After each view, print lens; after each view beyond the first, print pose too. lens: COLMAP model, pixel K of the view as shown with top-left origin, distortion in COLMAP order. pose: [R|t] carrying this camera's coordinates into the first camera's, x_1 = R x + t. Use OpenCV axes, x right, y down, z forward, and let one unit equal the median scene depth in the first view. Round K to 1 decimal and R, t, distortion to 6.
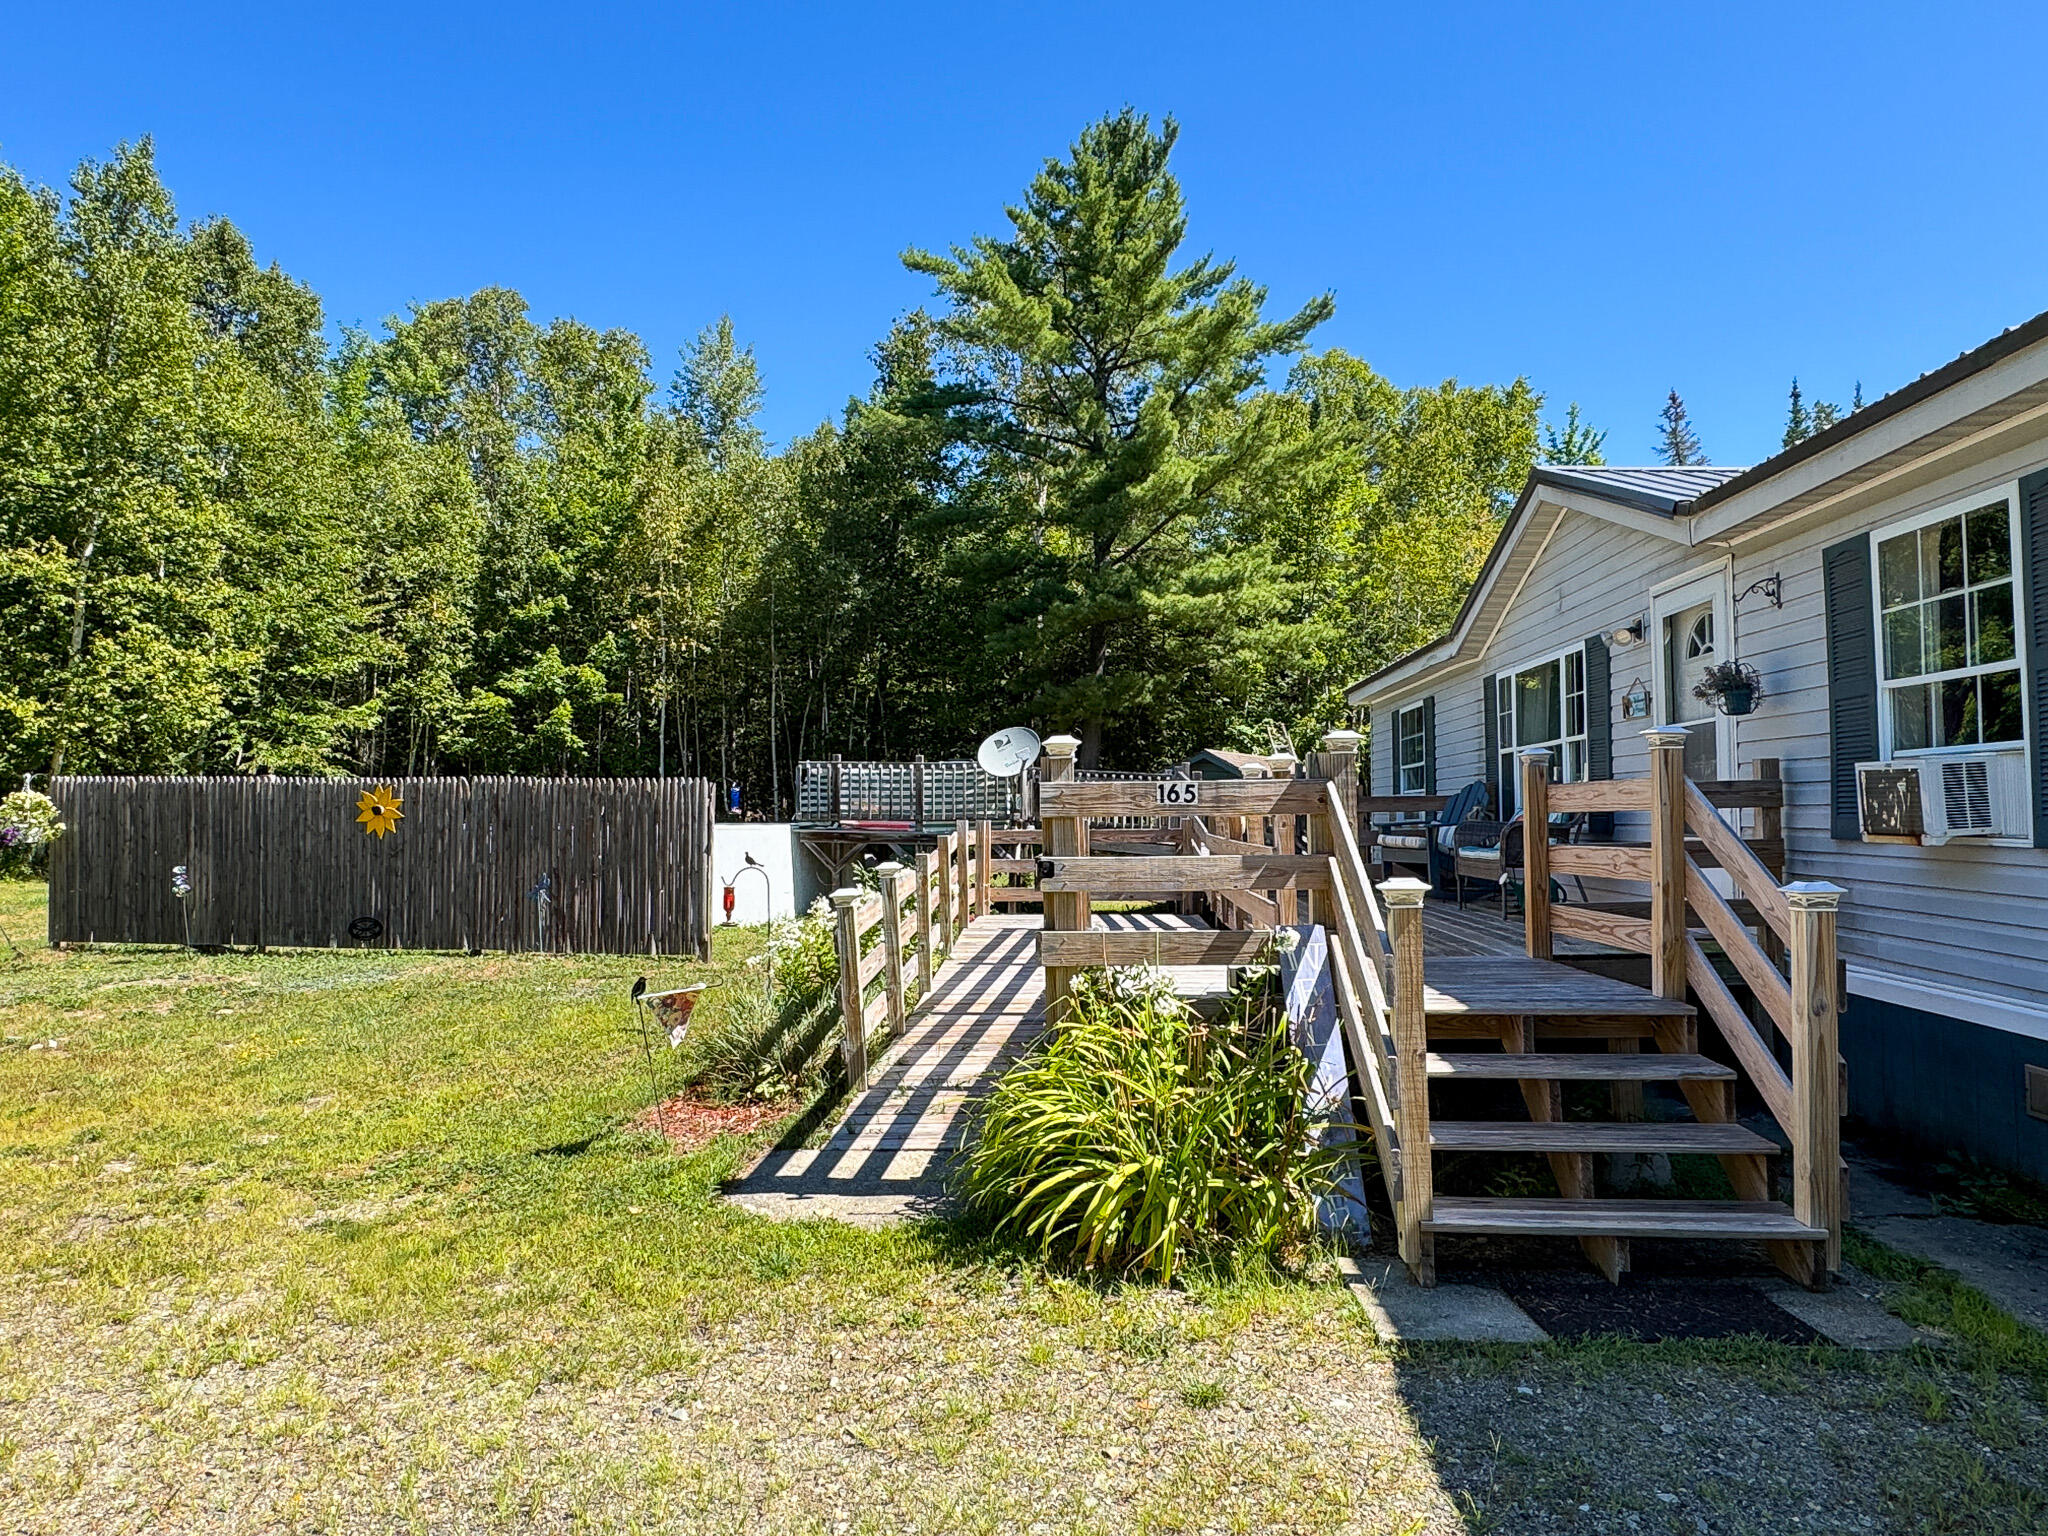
lens RADIAL K [[1392.5, 0, 1024.0], [0, 1392.5, 768.0], [0, 0, 1]] dist [0.009813, 0.000464]
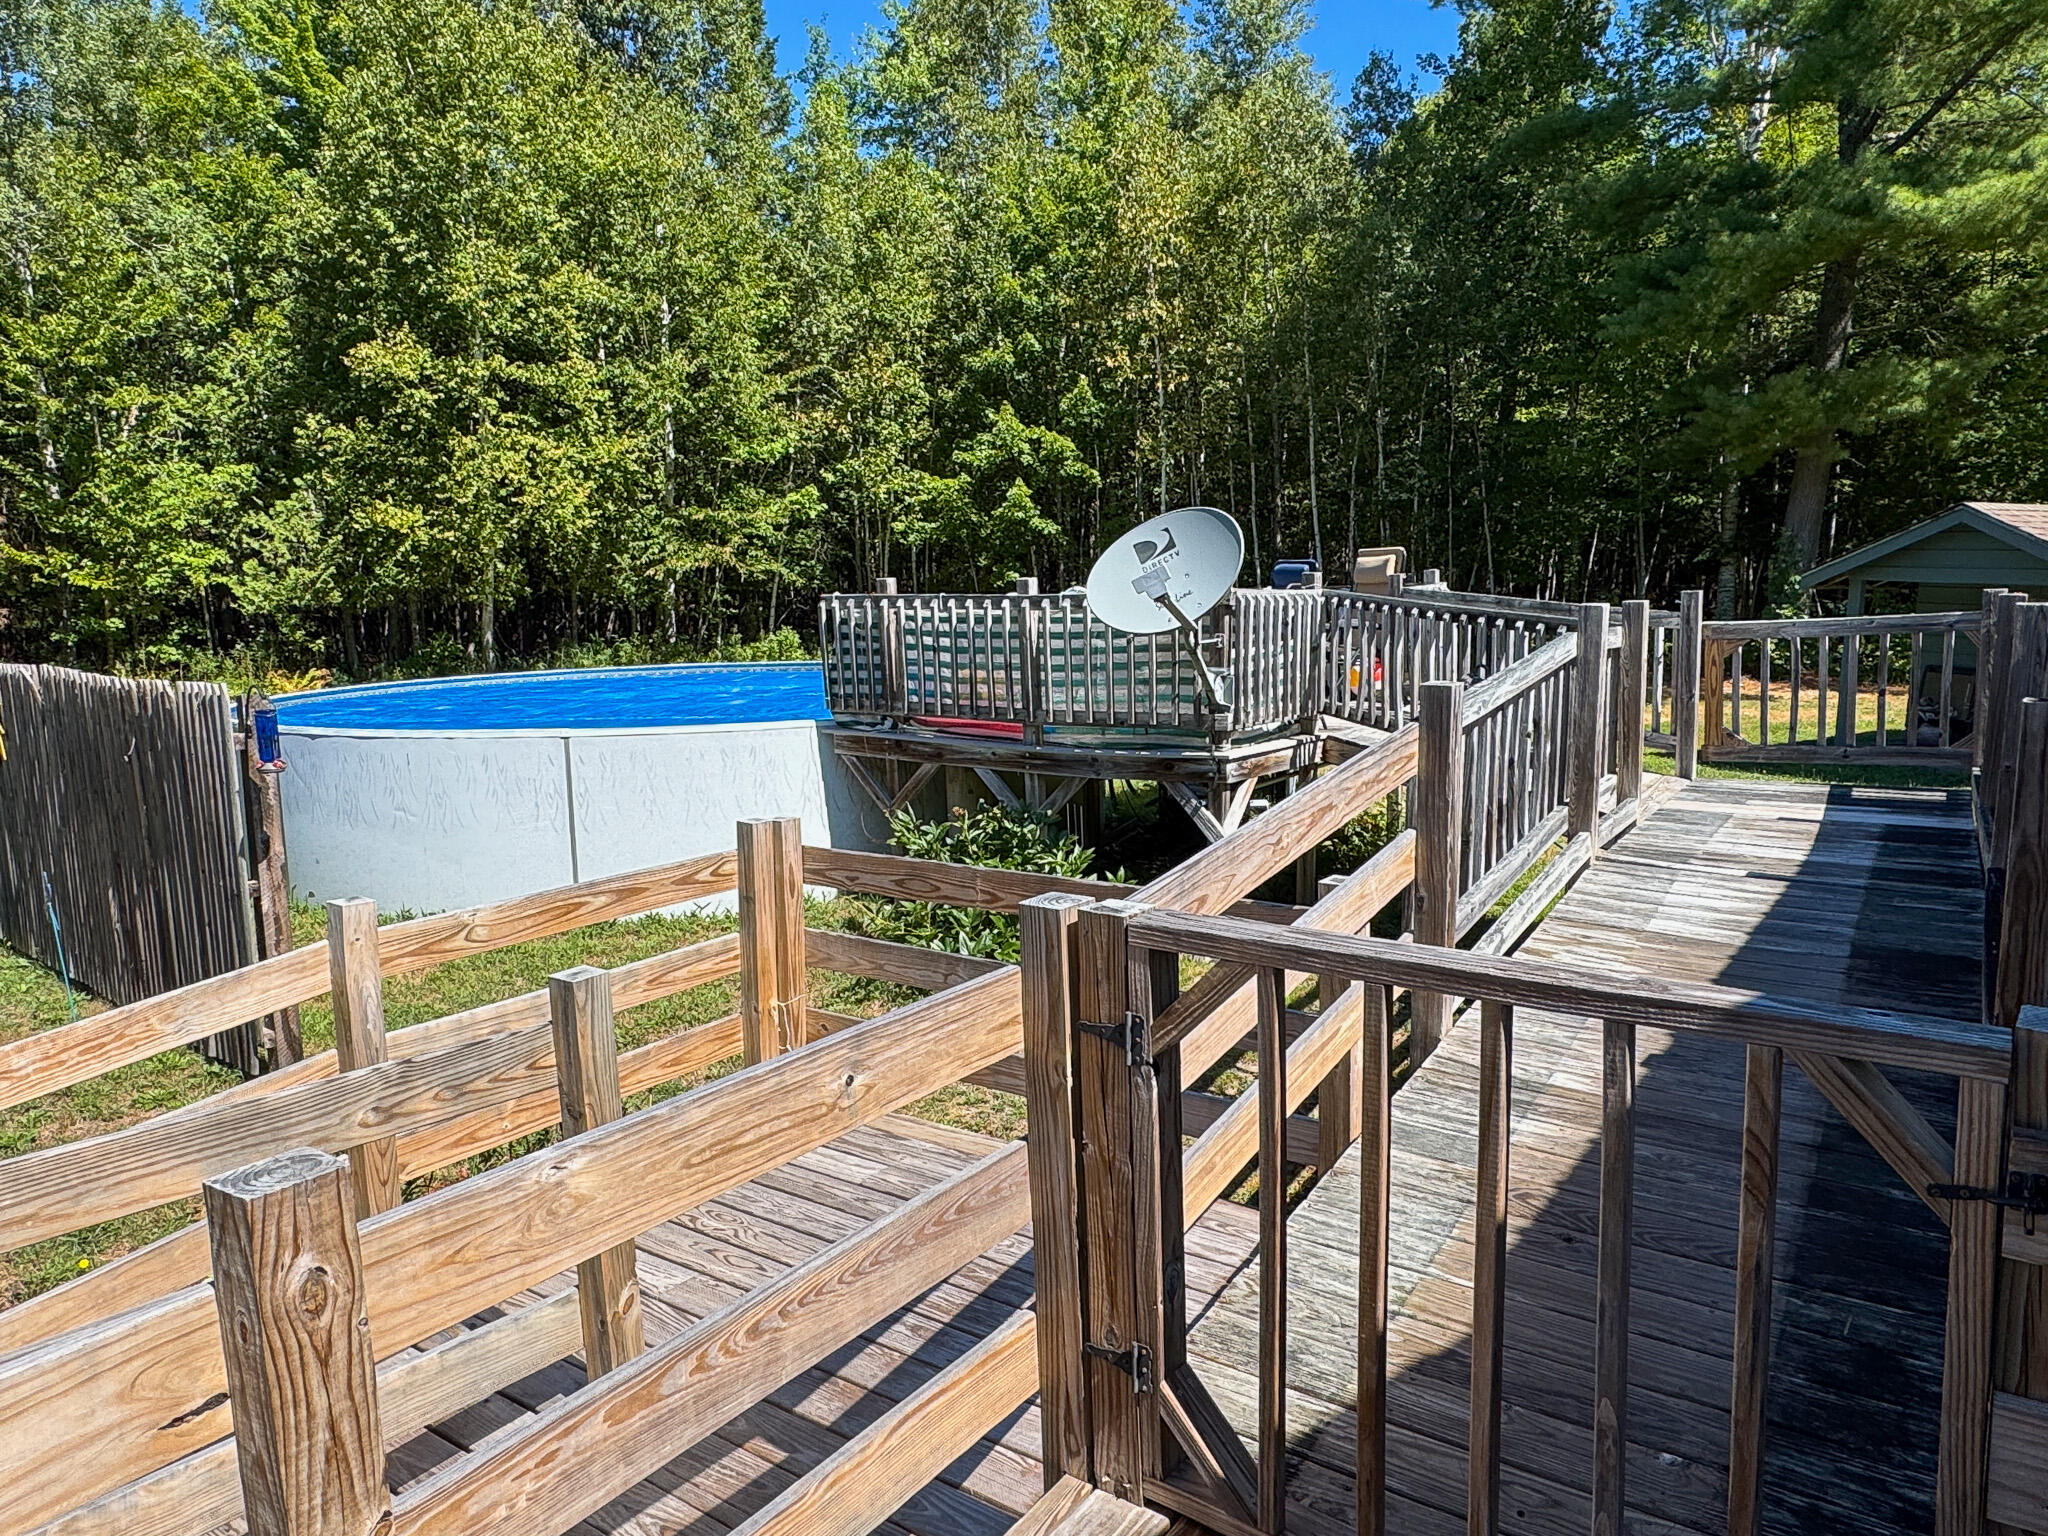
lens RADIAL K [[1392.5, 0, 1024.0], [0, 1392.5, 768.0], [0, 0, 1]] dist [0.009813, 0.000464]
pose [[0.843755, 0.056260, -0.533772, 0.095467], [0.036566, 0.986155, 0.161742, -0.011789], [0.535482, -0.155988, 0.830016, 0.334840]]
